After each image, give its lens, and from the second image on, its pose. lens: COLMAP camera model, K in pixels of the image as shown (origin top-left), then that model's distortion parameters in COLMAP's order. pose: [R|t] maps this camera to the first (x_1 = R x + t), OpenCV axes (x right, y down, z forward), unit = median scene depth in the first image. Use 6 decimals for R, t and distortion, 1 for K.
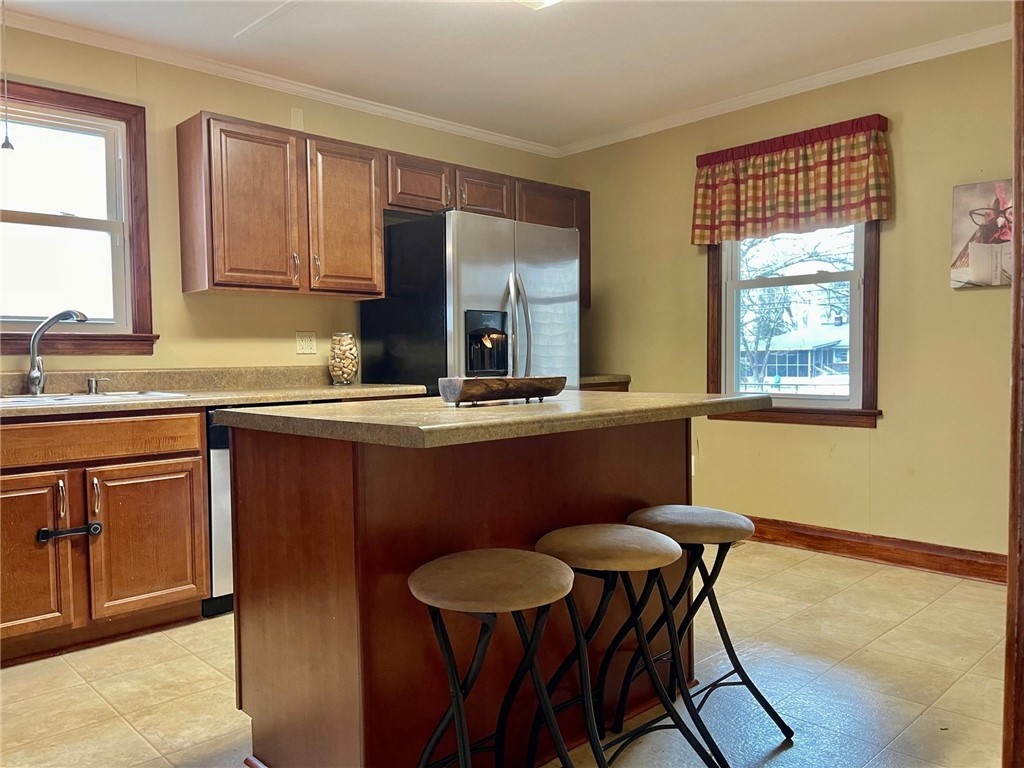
lens RADIAL K [[768.7, 0, 513.3], [0, 768.7, 385.4], [0, 0, 1]] dist [0.065048, -0.078760]
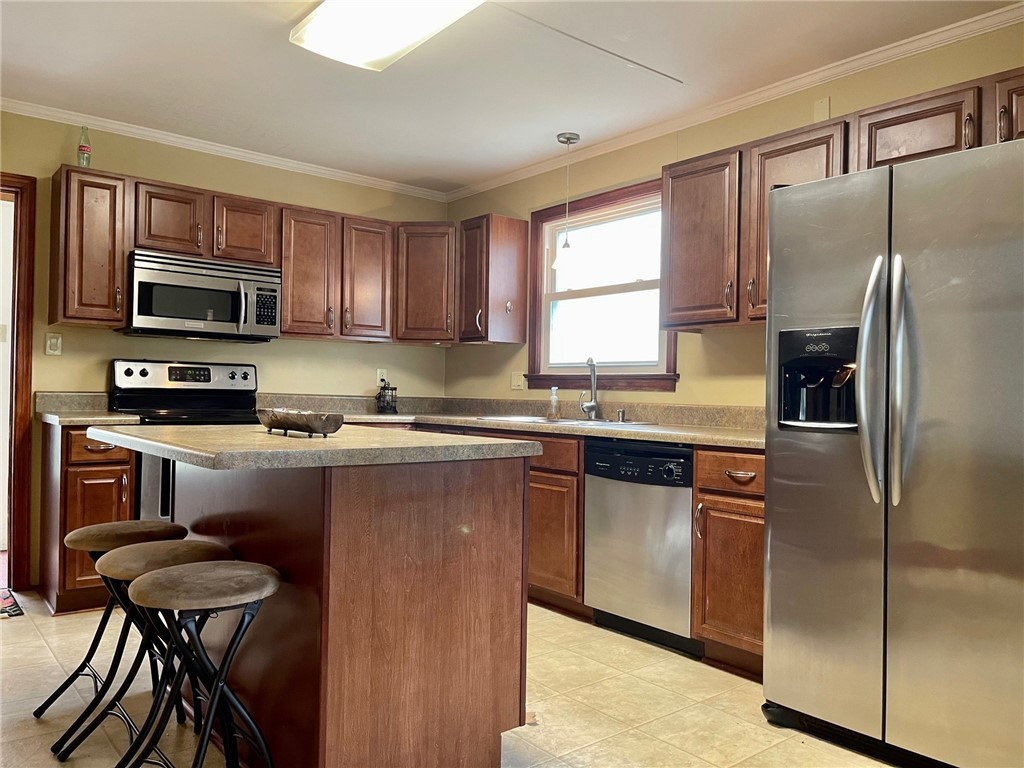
lens RADIAL K [[768.7, 0, 510.2], [0, 768.7, 386.9], [0, 0, 1]] dist [0.065048, -0.078760]
pose [[-0.084915, 0.007164, -0.996362, 0.680998], [-0.051525, 0.998605, 0.011572, -0.048527], [0.995055, 0.052320, -0.084427, 0.882099]]
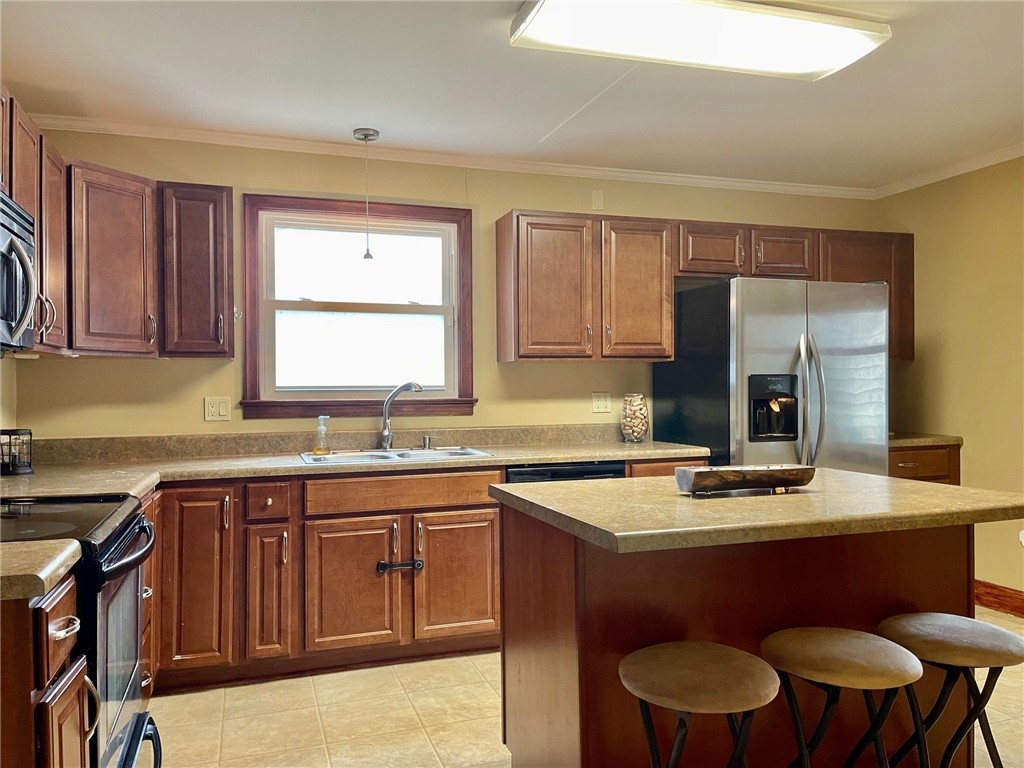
lens RADIAL K [[768.7, 0, 515.5], [0, 768.7, 385.6], [0, 0, 1]] dist [0.065048, -0.078760]
pose [[0.906102, 0.004786, -0.423032, 0.094635], [-0.018658, 0.999415, -0.028658, -0.053926], [0.422648, 0.033860, 0.905661, -0.039876]]
